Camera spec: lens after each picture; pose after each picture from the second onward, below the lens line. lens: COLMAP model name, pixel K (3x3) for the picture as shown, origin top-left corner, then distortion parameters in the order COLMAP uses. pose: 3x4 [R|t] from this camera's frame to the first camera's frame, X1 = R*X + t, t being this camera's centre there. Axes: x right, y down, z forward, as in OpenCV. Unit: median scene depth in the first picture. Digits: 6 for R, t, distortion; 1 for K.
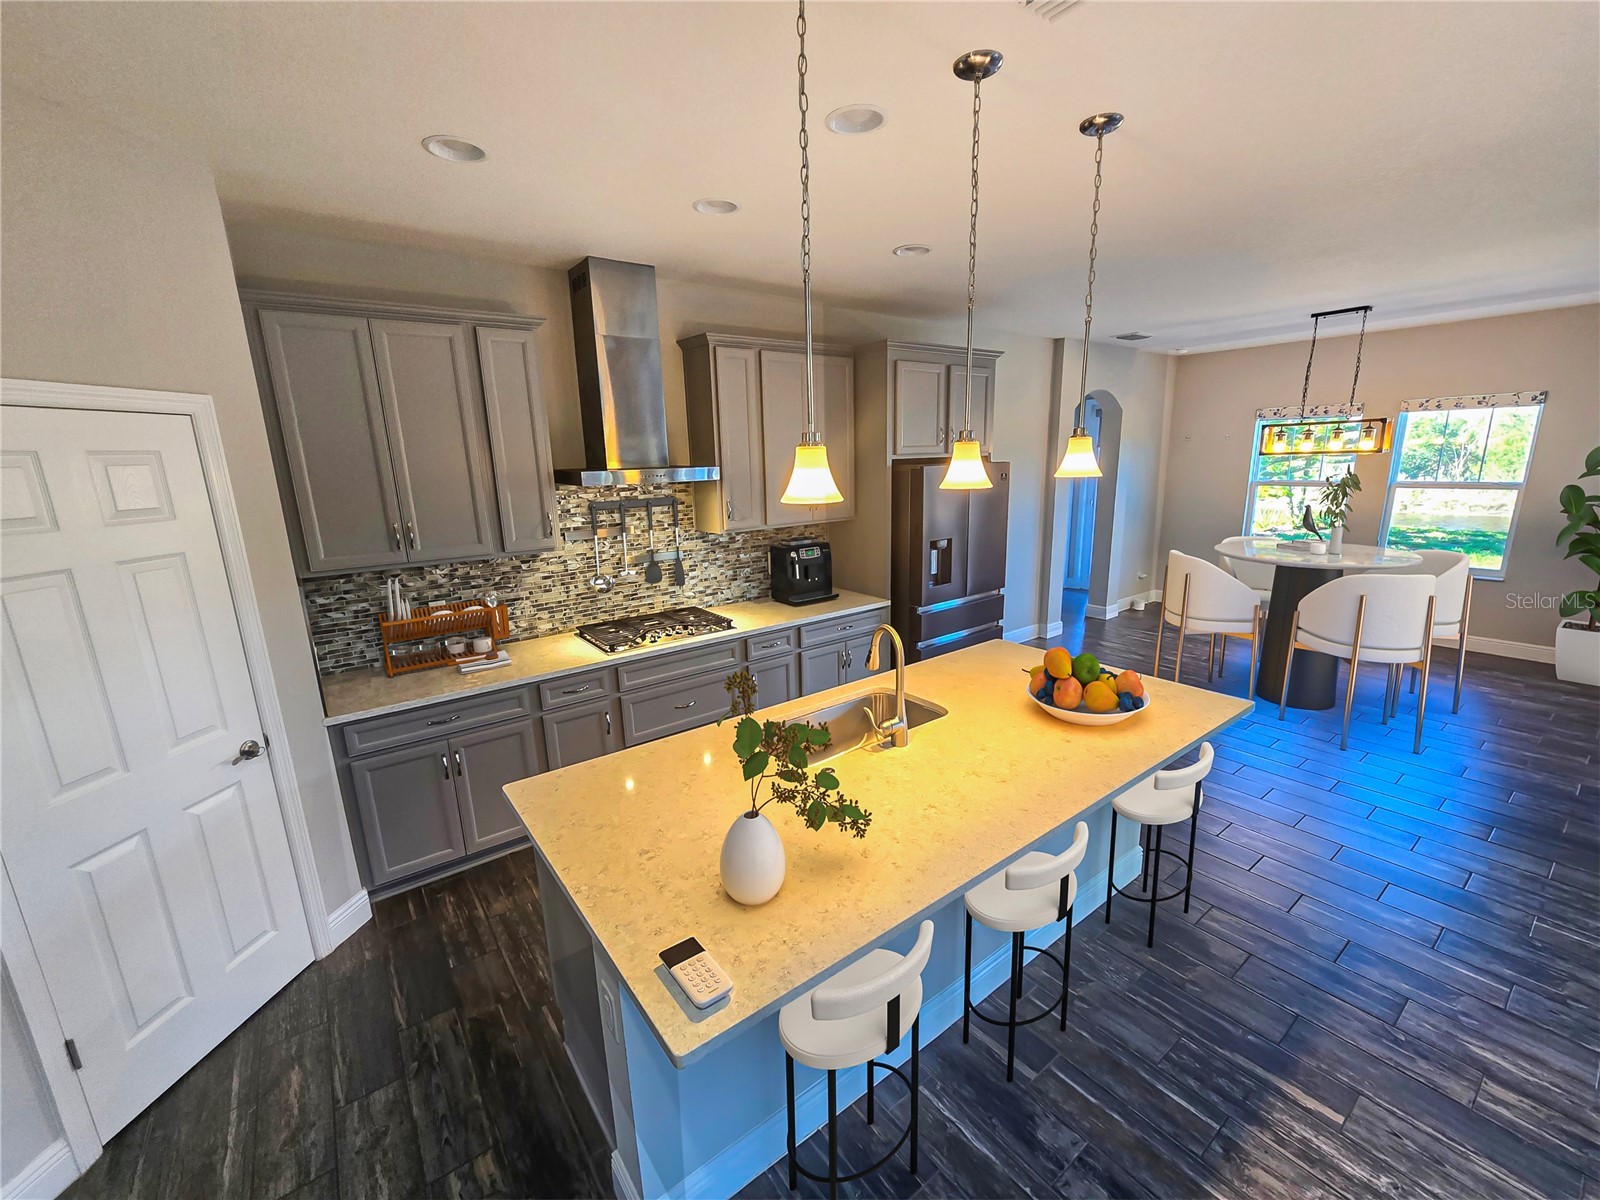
lens RADIAL K [[655.3, 0, 804.2], [0, 655.3, 608.7], [0, 0, 1]] dist [0.000611, 0.000433]
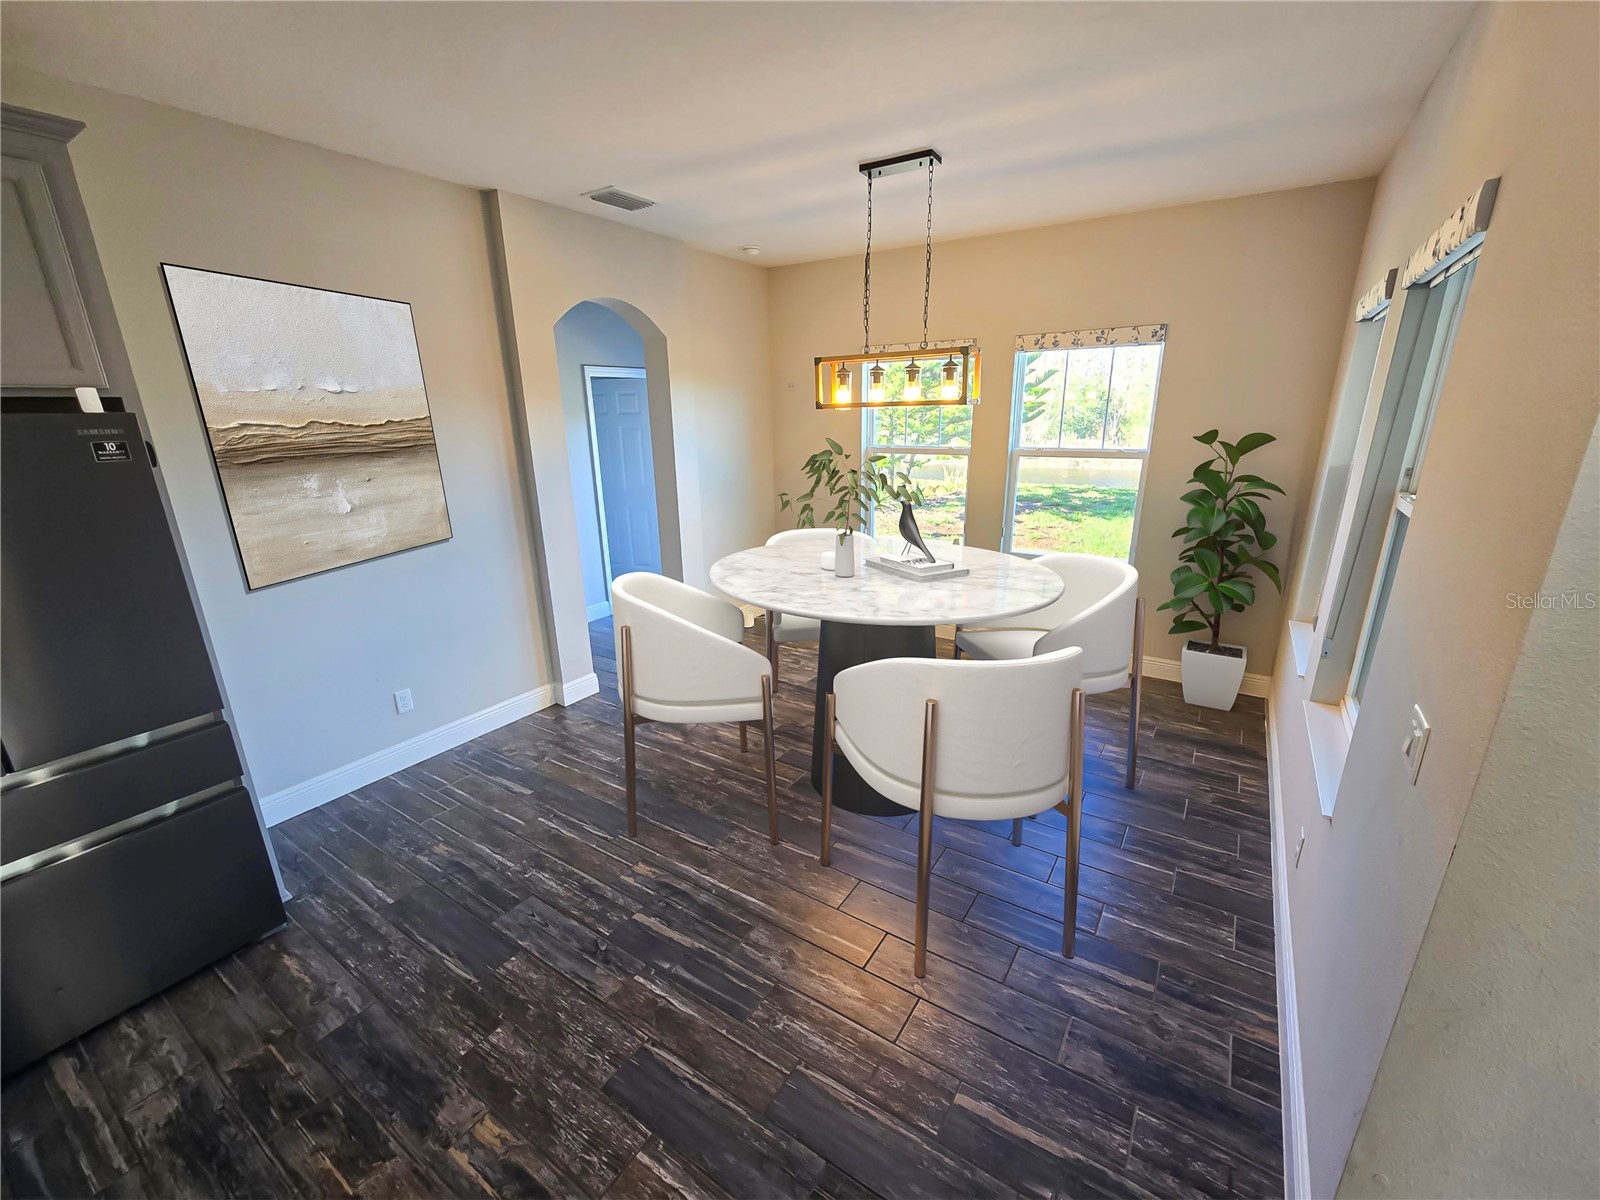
lens RADIAL K [[655.3, 0, 804.2], [0, 655.3, 608.7], [0, 0, 1]] dist [0.000611, 0.000433]
pose [[0.942193, -0.086511, 0.323709, 0.456569], [0.067499, 0.995294, 0.069526, -0.087507], [-0.328200, -0.043657, 0.943599, 0.403682]]
